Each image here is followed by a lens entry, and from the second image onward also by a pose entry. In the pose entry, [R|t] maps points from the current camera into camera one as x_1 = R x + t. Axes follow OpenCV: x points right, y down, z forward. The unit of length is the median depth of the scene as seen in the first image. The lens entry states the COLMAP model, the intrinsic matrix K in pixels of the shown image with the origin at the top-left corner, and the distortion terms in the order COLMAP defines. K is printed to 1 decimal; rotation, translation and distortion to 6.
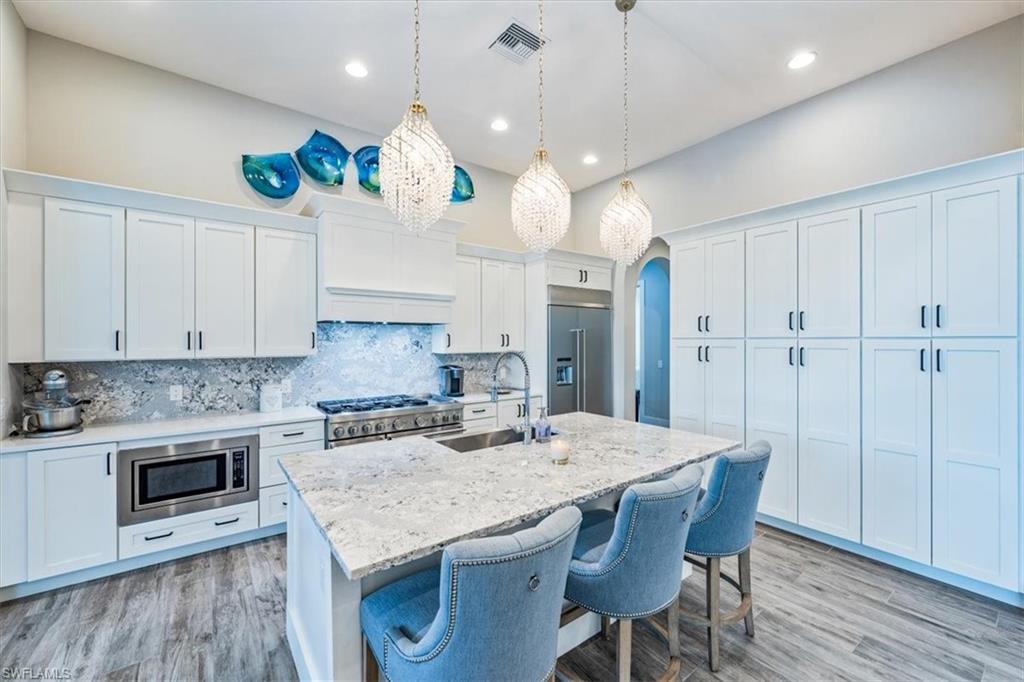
lens RADIAL K [[418.7, 0, 518.8], [0, 418.7, 340.0], [0, 0, 1]] dist [-0.001096, -0.000258]
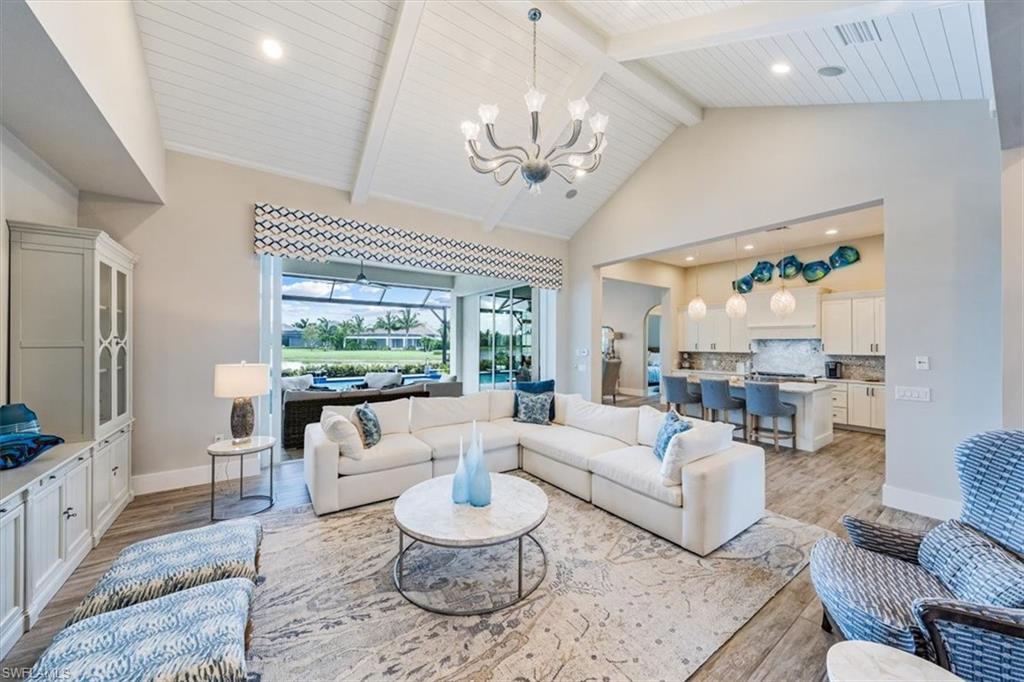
lens RADIAL K [[369.5, 0, 507.7], [0, 369.5, 337.7], [0, 0, 1]] dist [-0.003292, -0.000236]
pose [[-0.044328, -0.015980, -0.998889, 1.827241], [-0.006135, 0.999858, -0.015724, -0.009141], [0.998998, 0.005431, -0.044420, -0.401658]]
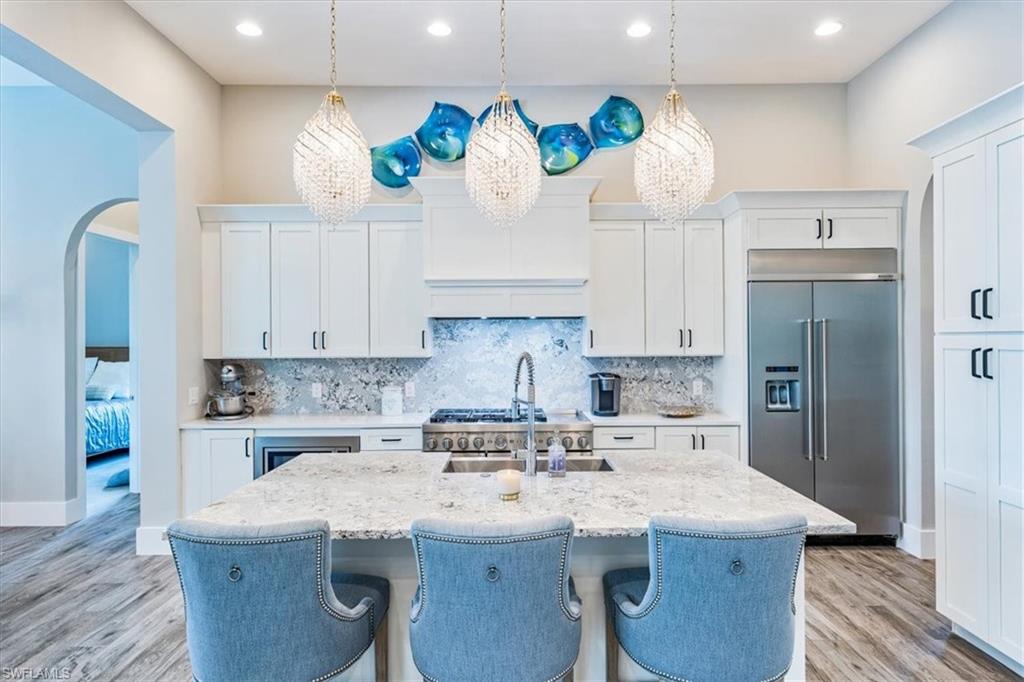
lens RADIAL K [[618.6, 0, 515.9], [0, 618.6, 337.5], [0, 0, 1]] dist [0.006076, 0.000089]
pose [[0.795876, -0.005574, -0.605434, 0.457678], [0.006028, 0.999981, -0.001282, -0.000717], [0.605429, -0.002629, 0.795895, 0.059513]]
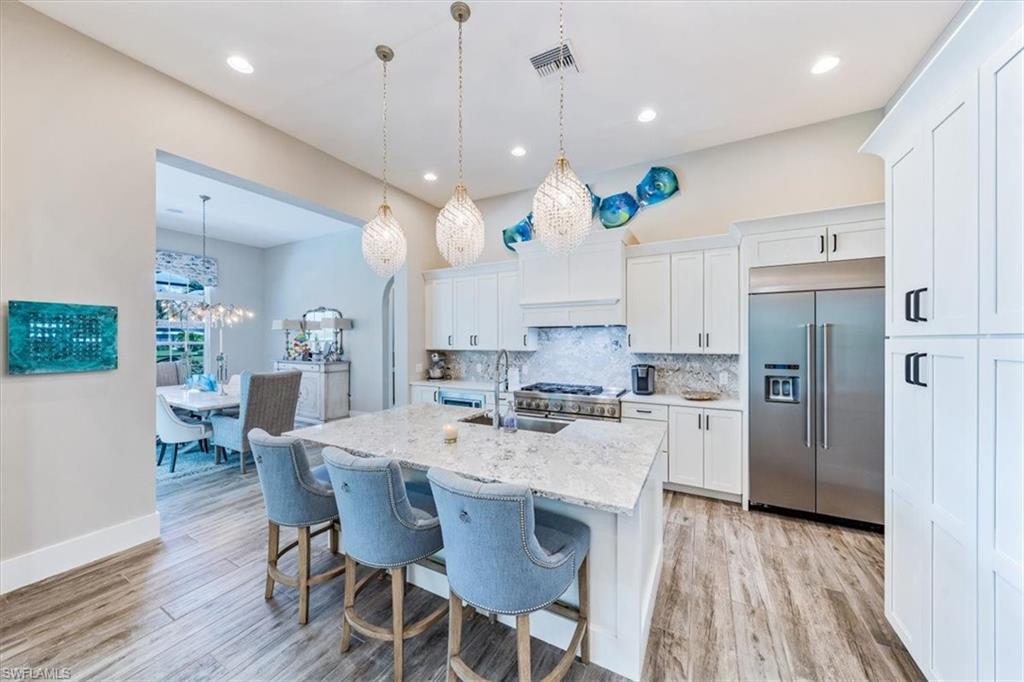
lens RADIAL K [[357.5, 0, 512.5], [0, 357.5, 340.3], [0, 0, 1]] dist [-0.001982, -0.000314]
pose [[0.402886, 0.000754, -0.915250, 0.640620], [0.002667, 0.999994, 0.001997, -0.001572], [0.915246, -0.003246, 0.402882, 0.429337]]
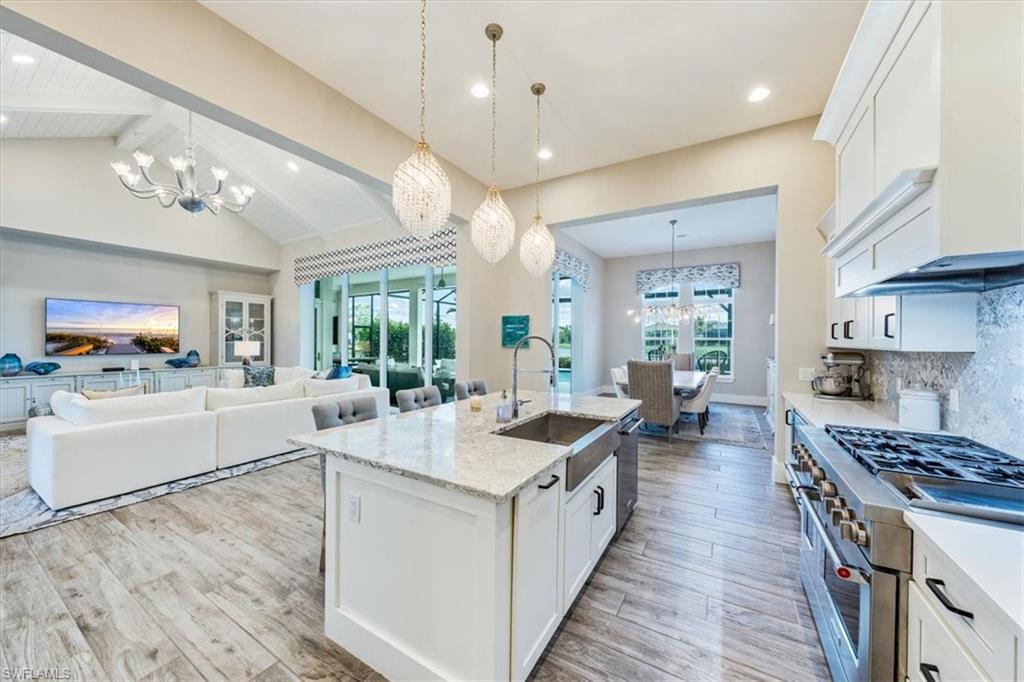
lens RADIAL K [[357.5, 0, 512.5], [0, 357.5, 340.3], [0, 0, 1]] dist [-0.001982, -0.000314]
pose [[-0.931720, -0.005826, -0.363131, 0.250564], [-0.007663, 0.999964, 0.003617, 0.025088], [0.363097, 0.006153, -0.931731, 1.265143]]
